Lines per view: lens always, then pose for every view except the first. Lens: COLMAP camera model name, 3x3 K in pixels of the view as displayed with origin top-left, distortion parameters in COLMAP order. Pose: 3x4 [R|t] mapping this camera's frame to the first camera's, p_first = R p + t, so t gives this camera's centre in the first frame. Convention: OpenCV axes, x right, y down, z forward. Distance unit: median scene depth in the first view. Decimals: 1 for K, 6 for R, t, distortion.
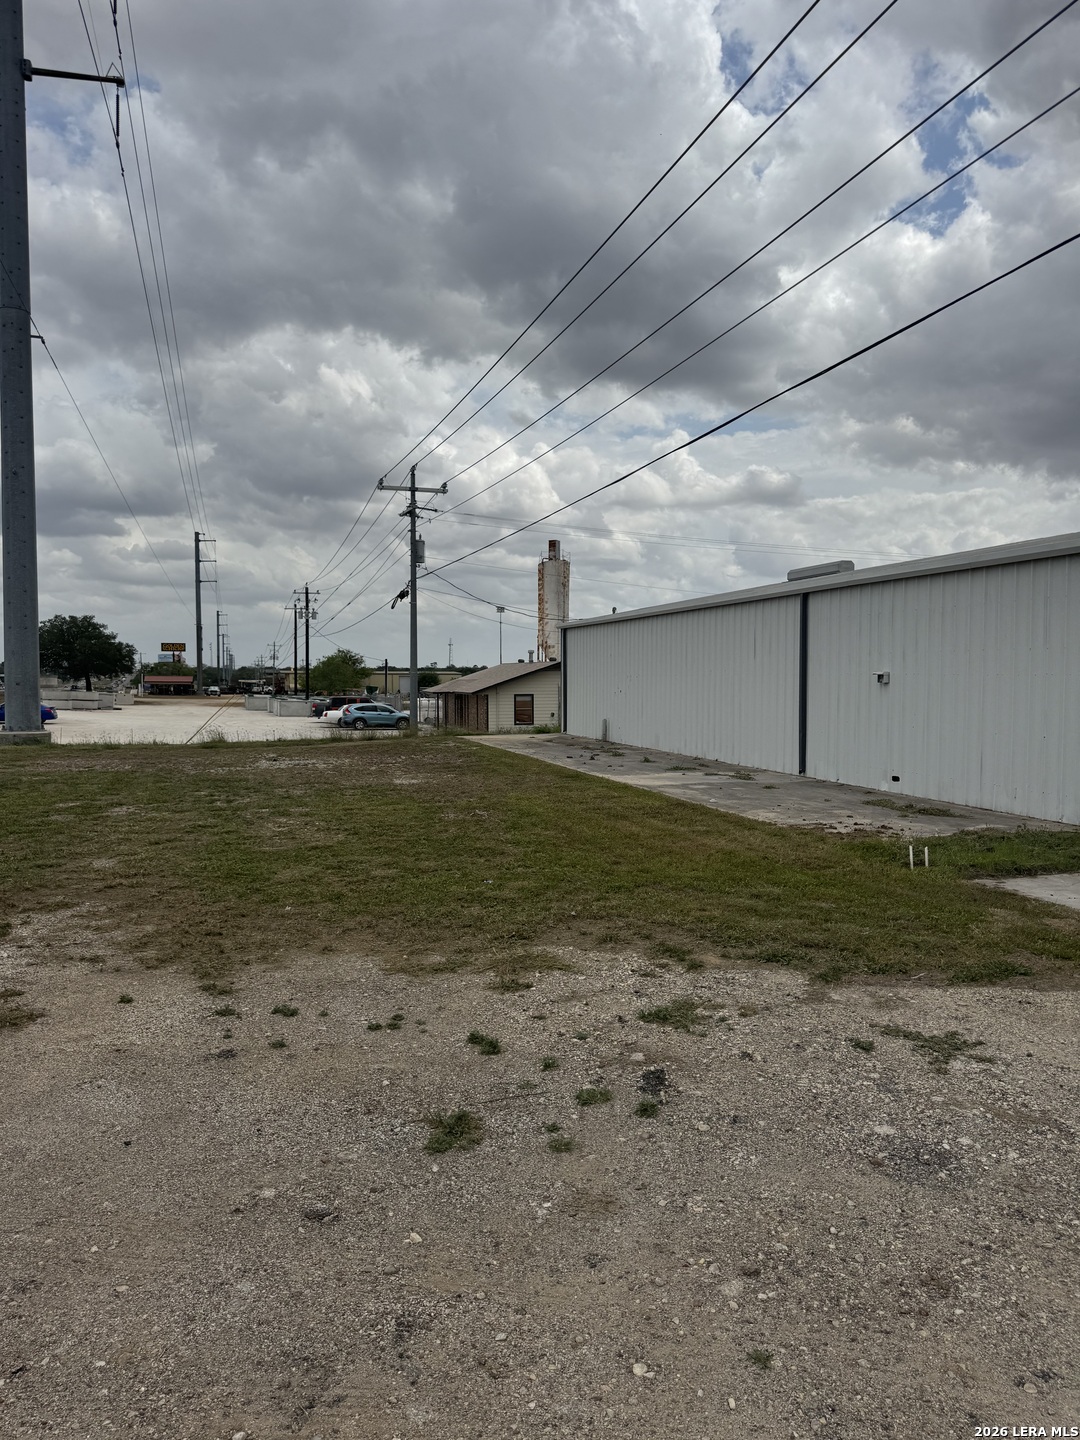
lens RADIAL K [[997.1, 0, 545.1], [0, 997.1, 718.1], [0, 0, 1]] dist [0.050303, -0.000061]
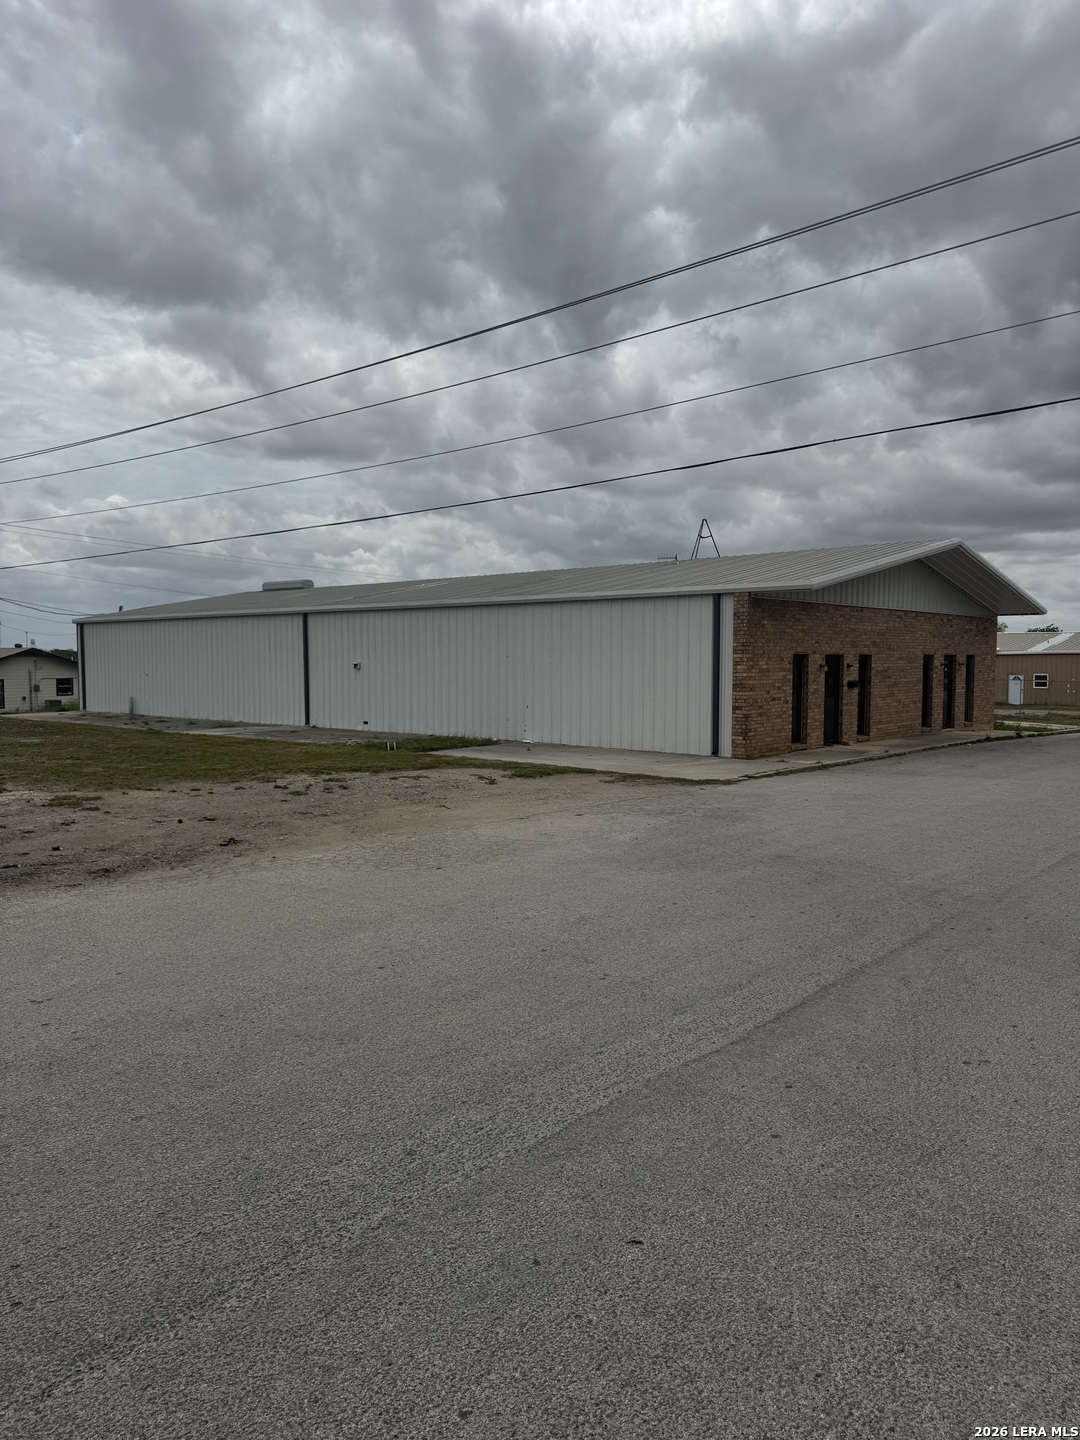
lens RADIAL K [[997.1, 0, 545.1], [0, 997.1, 718.1], [0, 0, 1]] dist [0.050303, -0.000061]
pose [[0.842525, -0.035455, 0.537490, -0.287843], [0.026348, 0.999350, 0.024619, 0.014842], [-0.538013, -0.006580, 0.842911, -0.569630]]
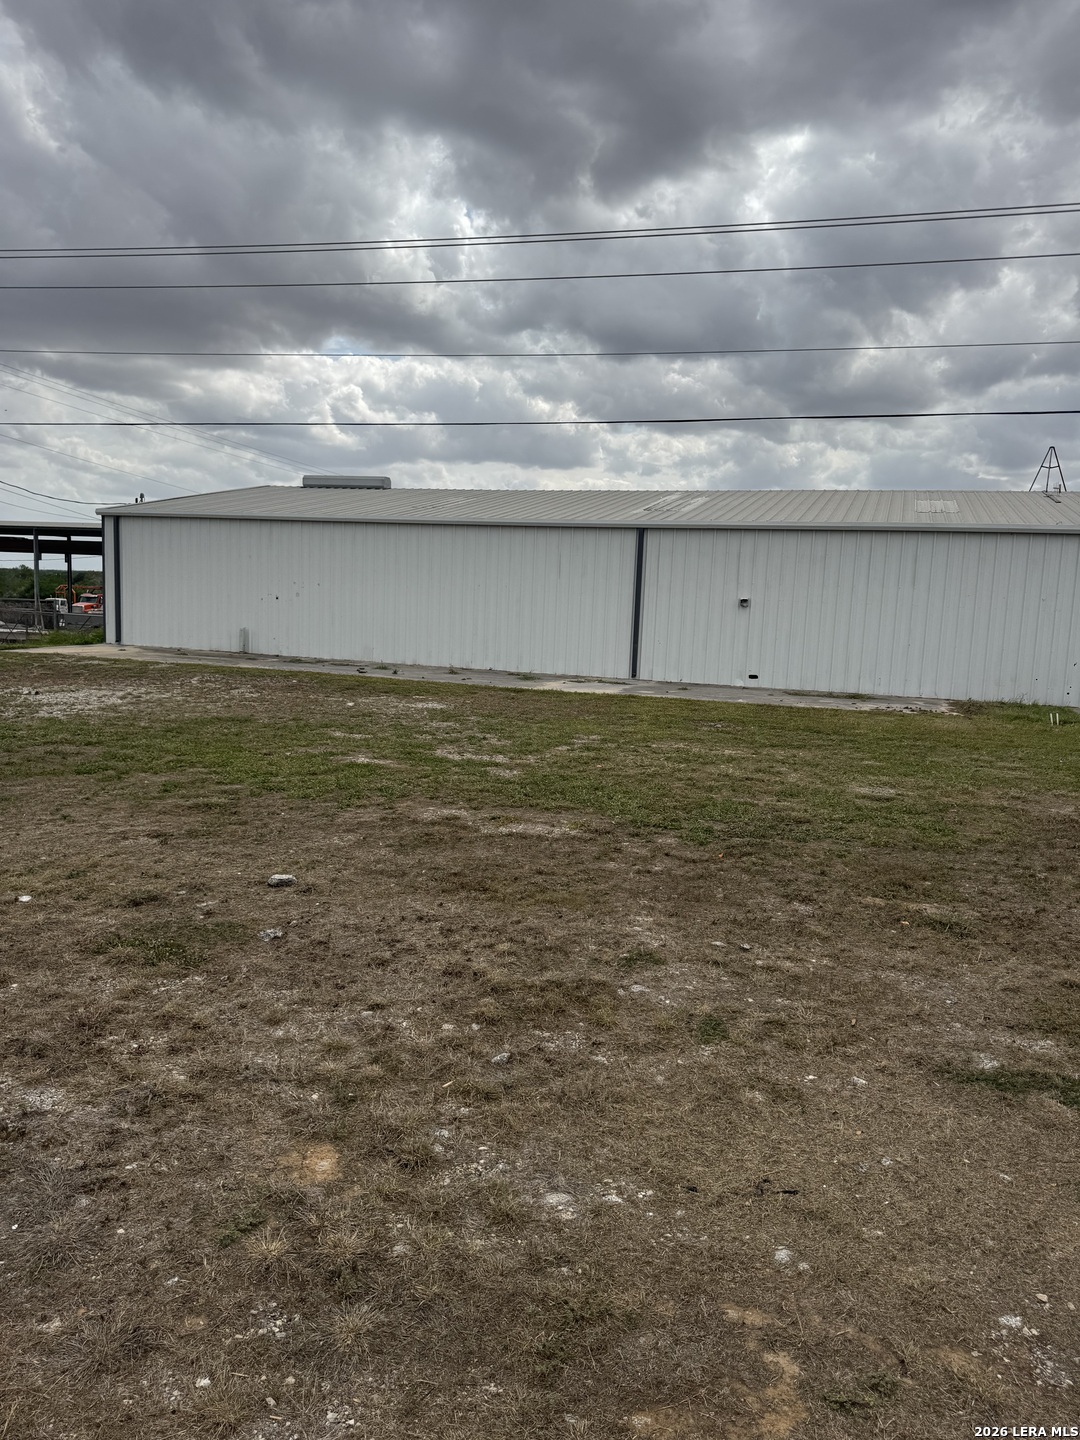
lens RADIAL K [[997.1, 0, 545.1], [0, 997.1, 718.1], [0, 0, 1]] dist [0.050303, -0.000061]
pose [[0.564428, -0.086055, 0.820985, -0.820643], [-0.001778, 0.994422, 0.105457, -0.023757], [-0.825481, -0.060982, 0.561127, 0.402311]]
